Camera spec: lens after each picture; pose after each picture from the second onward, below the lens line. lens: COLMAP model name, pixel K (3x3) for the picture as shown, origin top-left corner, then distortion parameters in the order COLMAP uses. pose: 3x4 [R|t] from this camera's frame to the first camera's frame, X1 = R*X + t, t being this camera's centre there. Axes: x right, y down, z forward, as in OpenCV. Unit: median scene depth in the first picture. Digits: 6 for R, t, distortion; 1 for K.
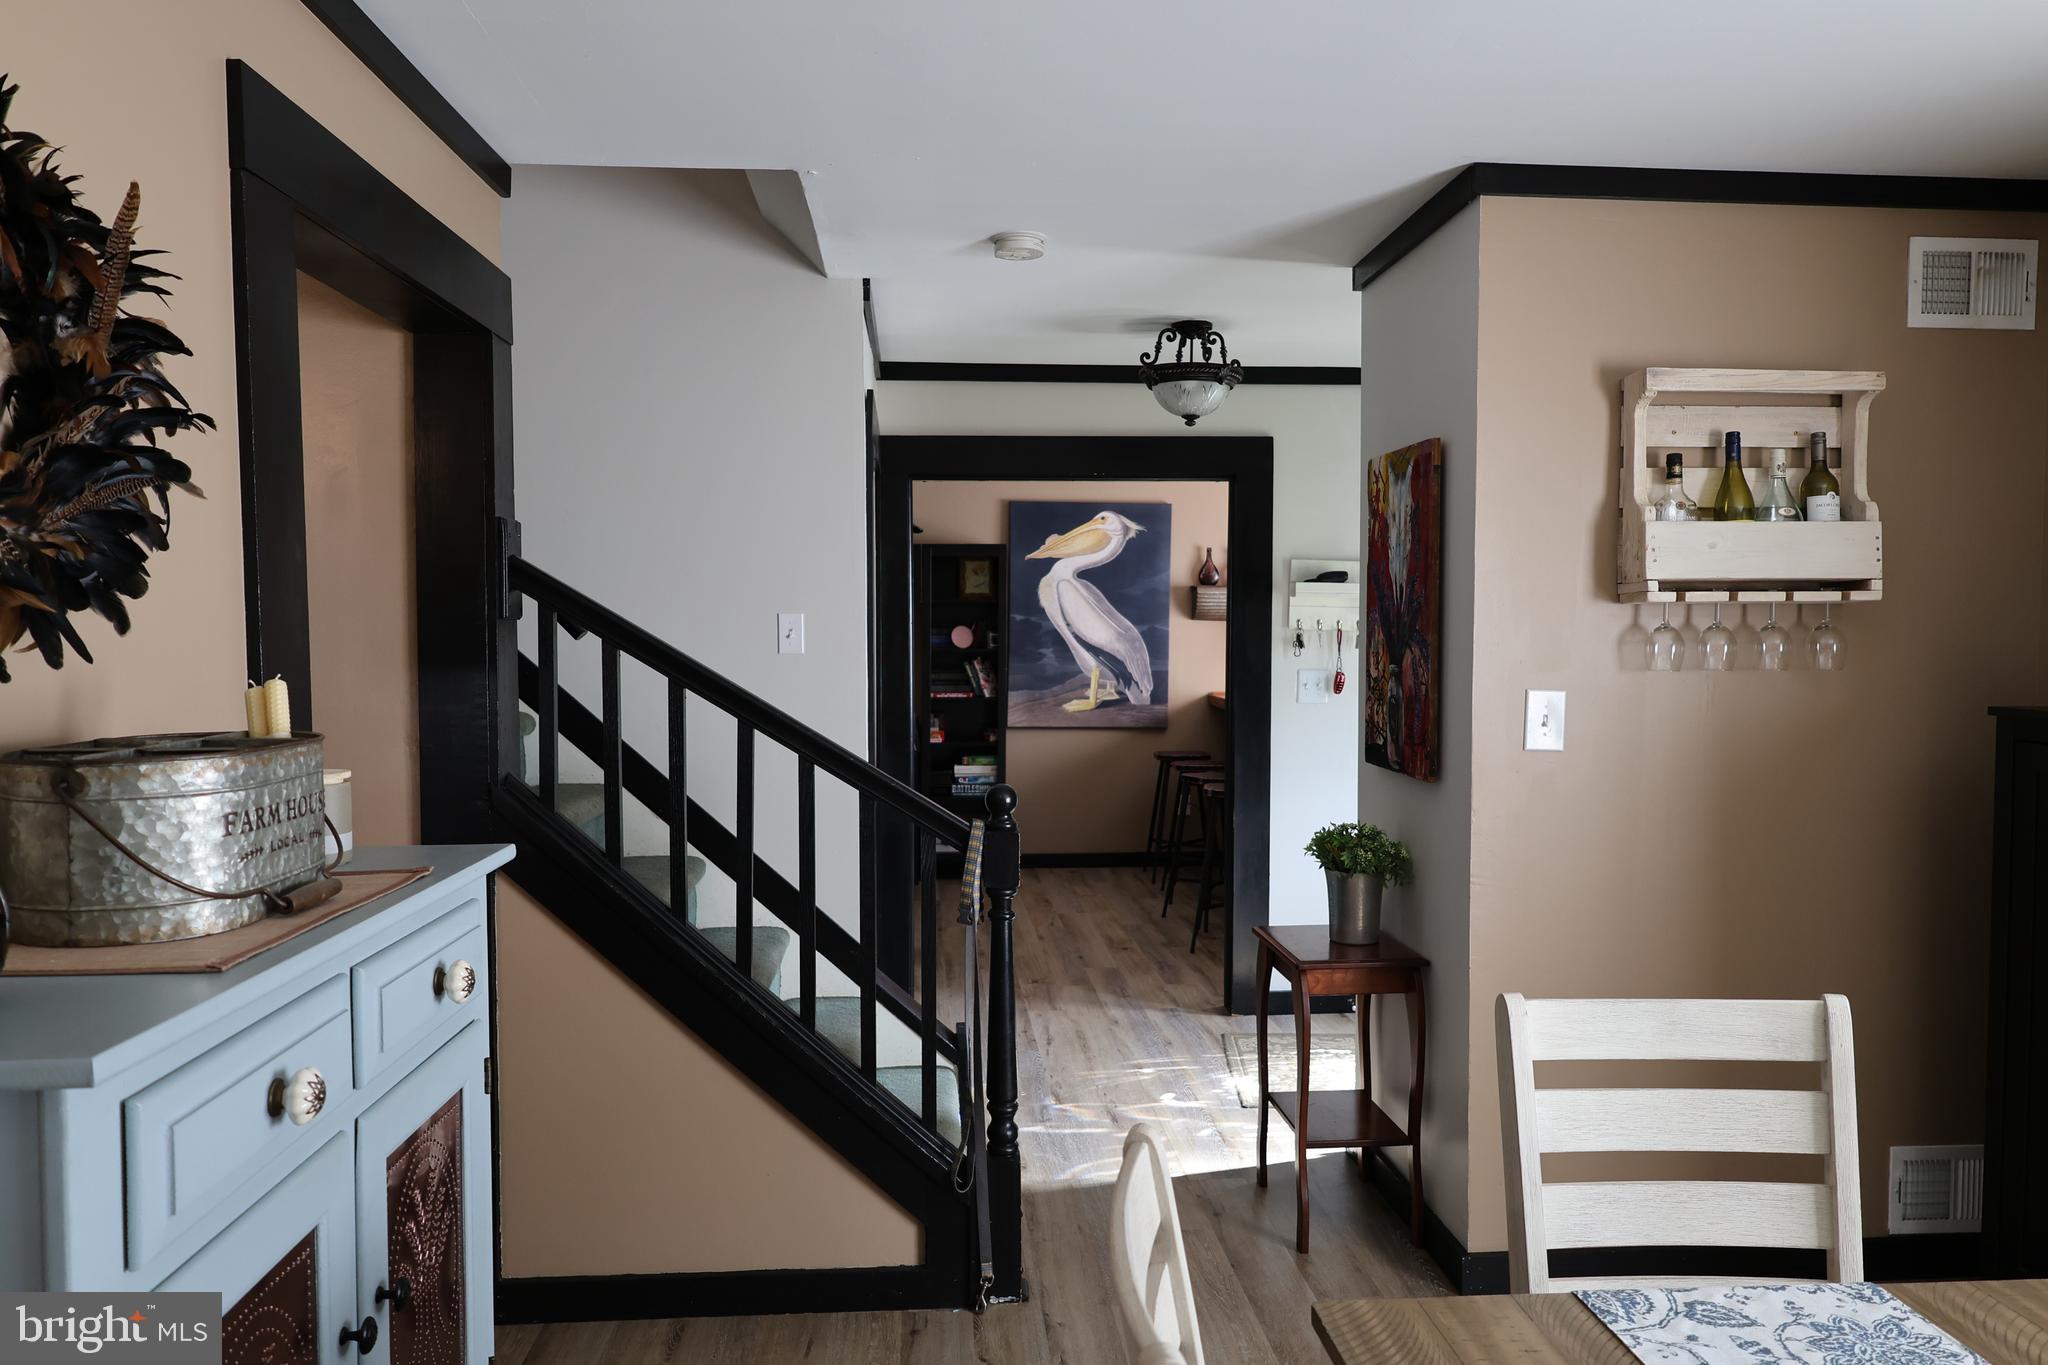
lens RADIAL K [[1433.9, 0, 1024.0], [0, 1433.9, 682.5], [0, 0, 1]] dist [-0.007473, -0.001459]
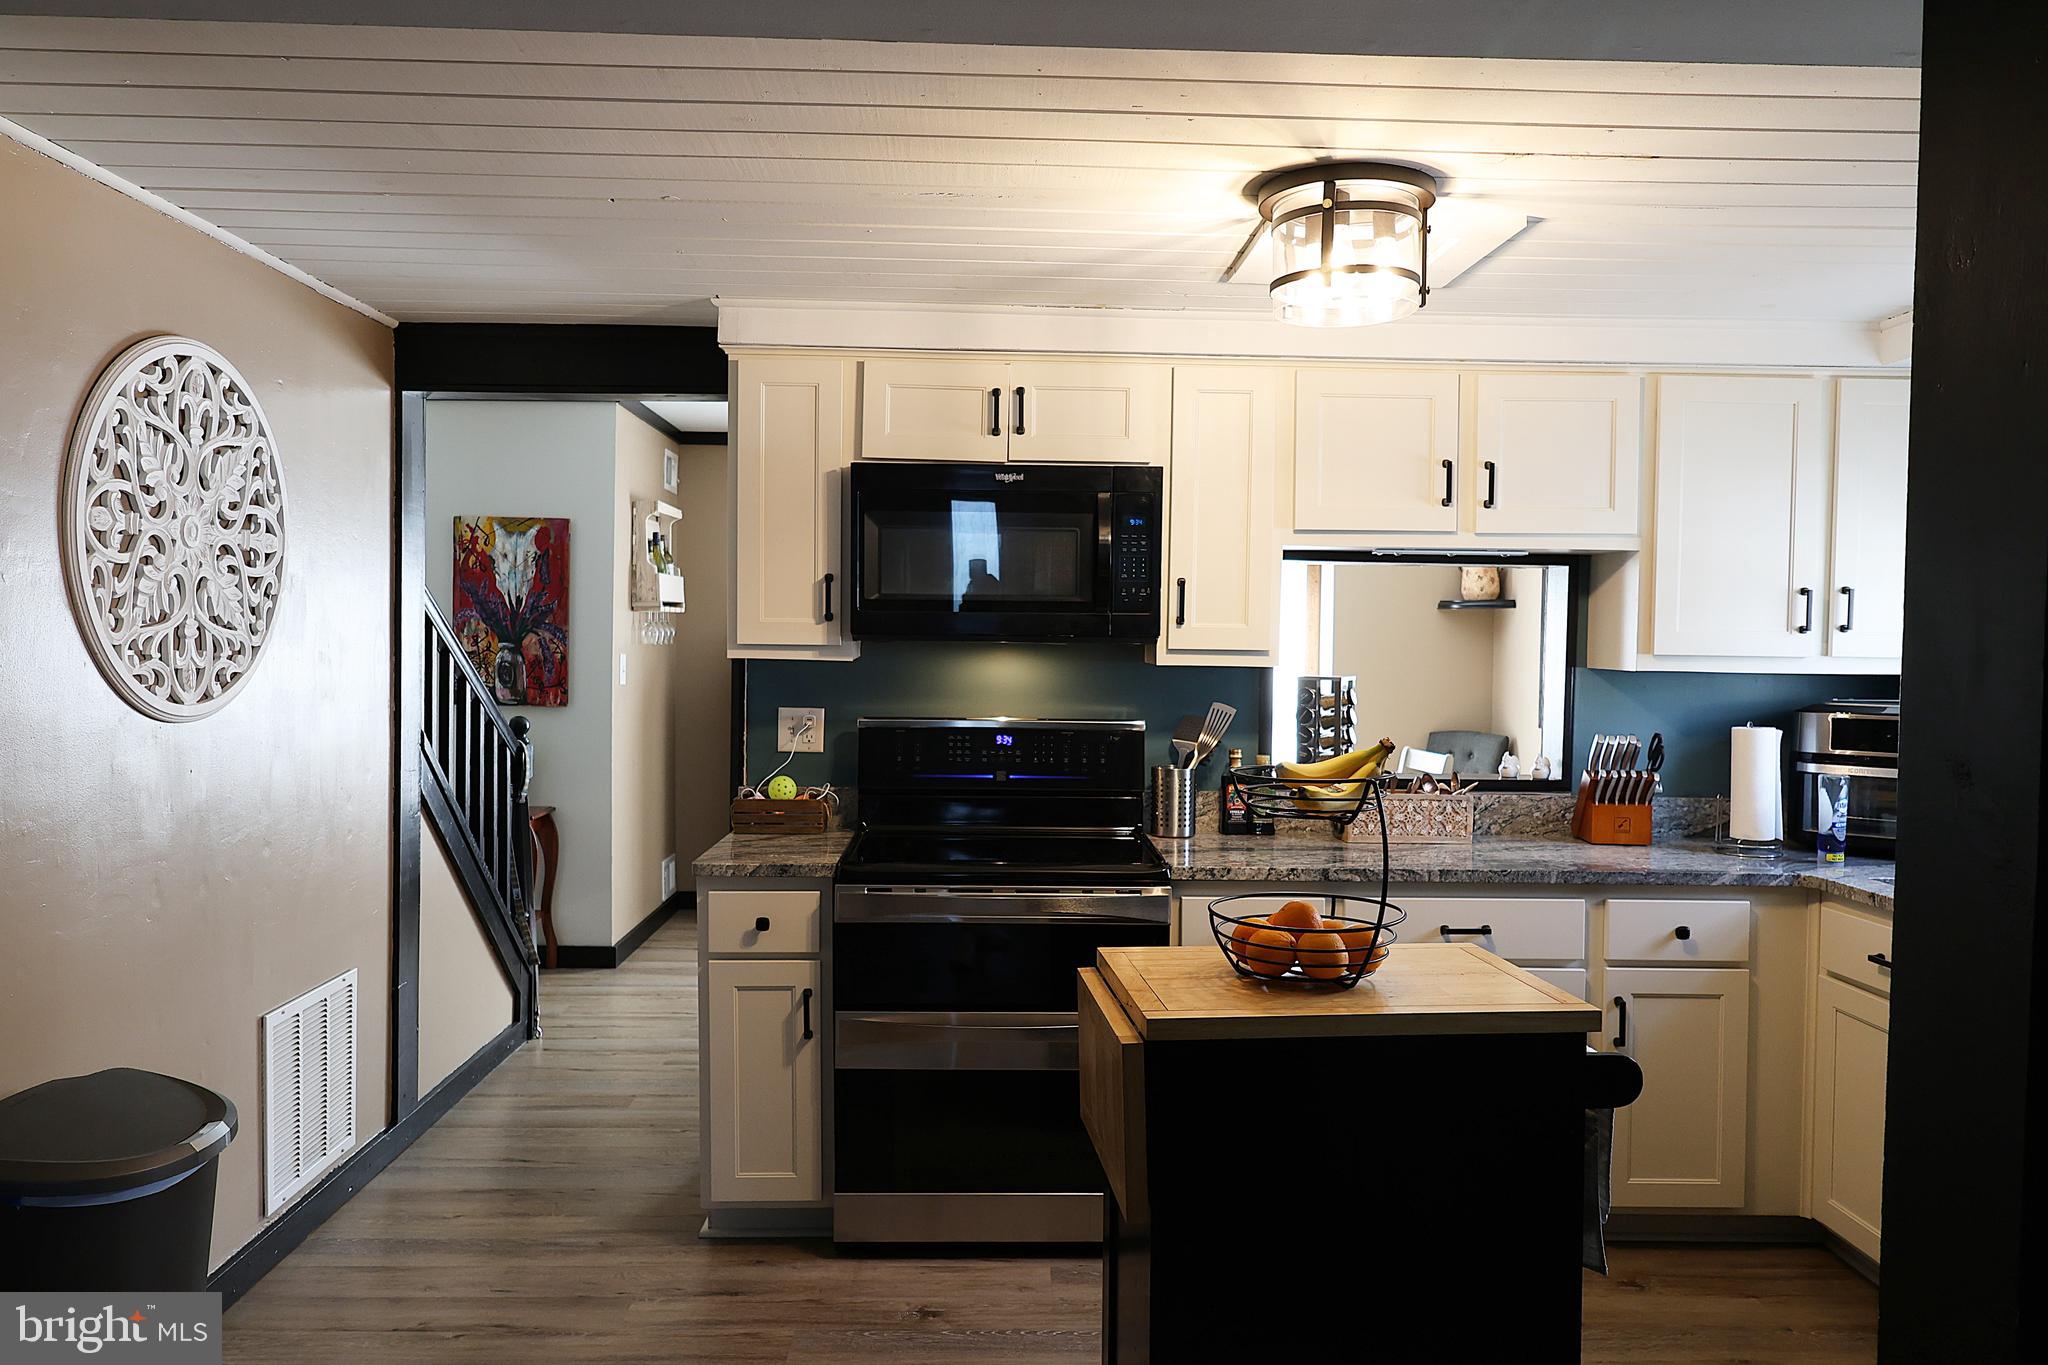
lens RADIAL K [[1408.4, 0, 1024.0], [0, 1408.4, 682.5], [0, 0, 1]] dist [-0.012760, -0.003155]
pose [[0.038884, -0.034758, 0.998639, -1.067742], [0.022313, 0.999176, 0.033908, -0.006358], [-0.998995, 0.020964, 0.039627, 0.245572]]
